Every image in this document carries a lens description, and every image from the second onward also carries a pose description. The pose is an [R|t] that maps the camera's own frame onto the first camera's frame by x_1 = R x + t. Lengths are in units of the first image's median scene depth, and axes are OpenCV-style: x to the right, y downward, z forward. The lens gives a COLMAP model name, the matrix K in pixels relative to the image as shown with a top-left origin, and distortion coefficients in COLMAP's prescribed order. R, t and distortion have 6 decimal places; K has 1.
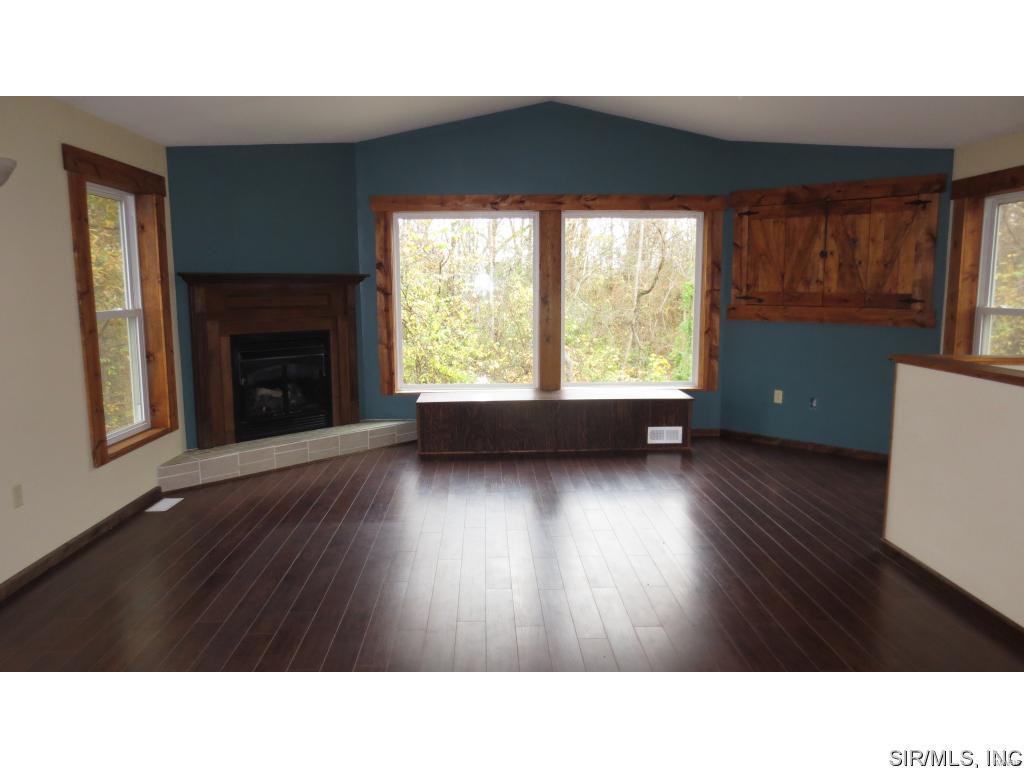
lens RADIAL K [[734.8, 0, 507.8], [0, 734.8, 380.1], [0, 0, 1]] dist [-0.028668, 0.017278]
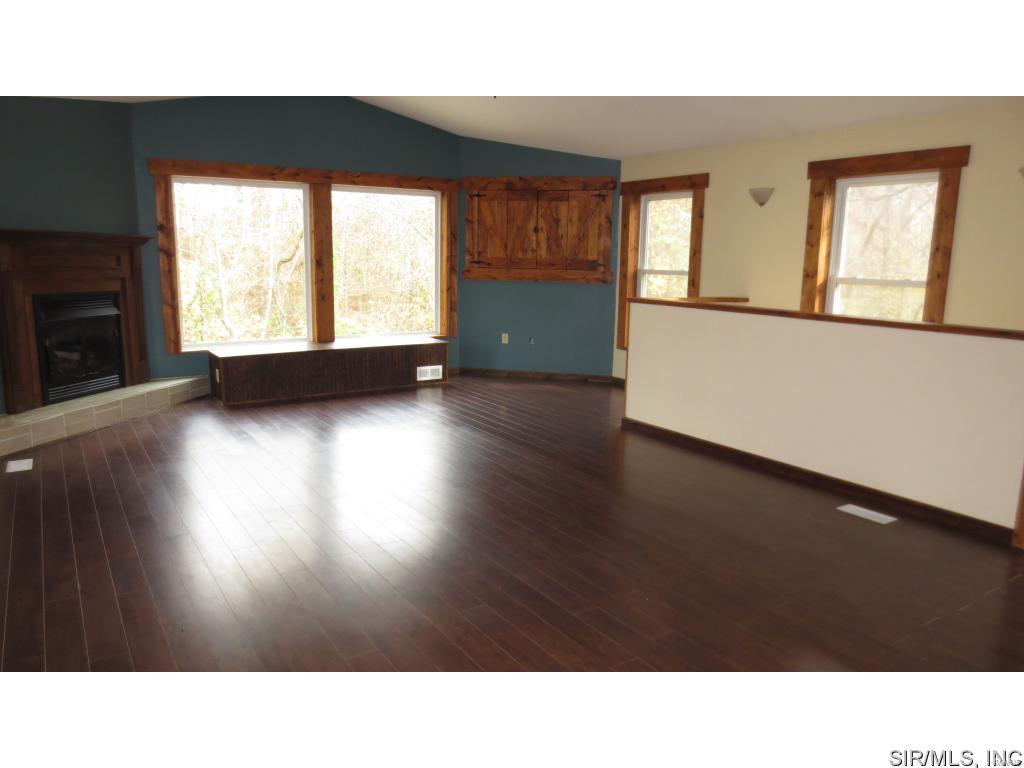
lens RADIAL K [[734.8, 0, 507.8], [0, 734.8, 380.1], [0, 0, 1]] dist [-0.028668, 0.017278]
pose [[0.860539, -0.069771, 0.504583, -0.301407], [0.049289, 0.997332, 0.053845, 0.026995], [-0.506994, -0.021465, 0.861683, -0.136757]]
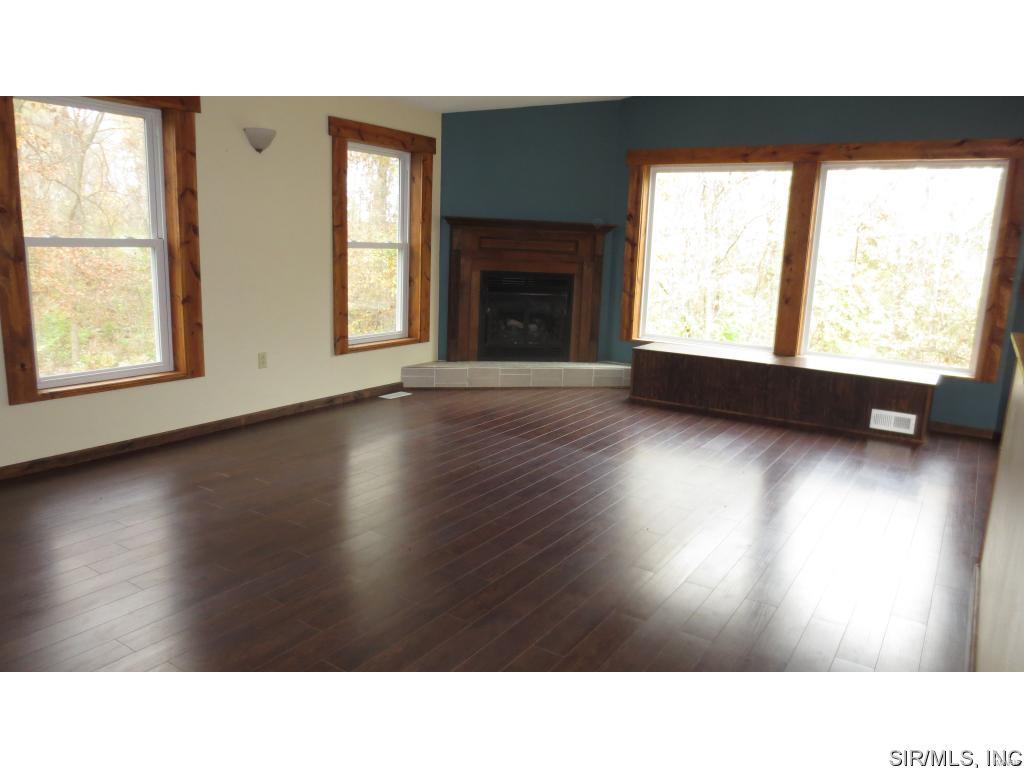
lens RADIAL K [[734.8, 0, 507.8], [0, 734.8, 380.1], [0, 0, 1]] dist [-0.028668, 0.017278]
pose [[0.814170, 0.146520, -0.561835, 0.324015], [-0.118870, 0.989203, 0.085715, 0.006739], [0.568328, -0.003002, 0.822797, 0.032395]]
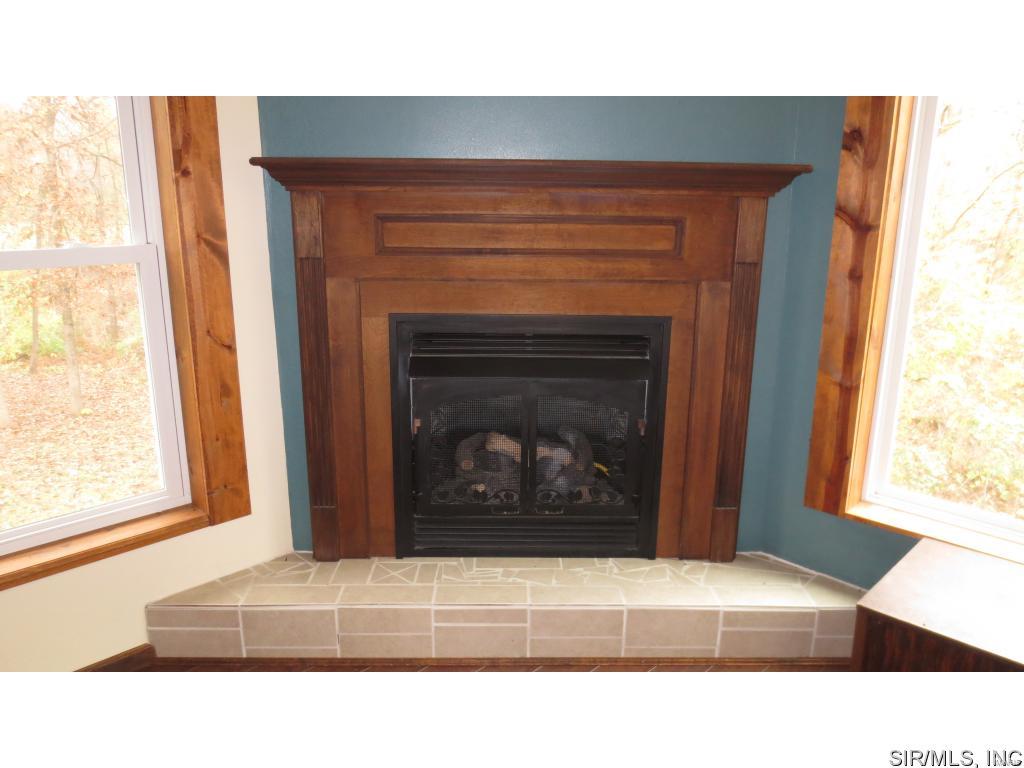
lens RADIAL K [[734.8, 0, 507.8], [0, 734.8, 380.1], [0, 0, 1]] dist [-0.028668, 0.017278]
pose [[0.686469, 0.191145, -0.701586, -0.032119], [-0.106308, 0.980847, 0.163212, -0.090885], [0.719346, -0.037456, 0.693641, 0.687590]]
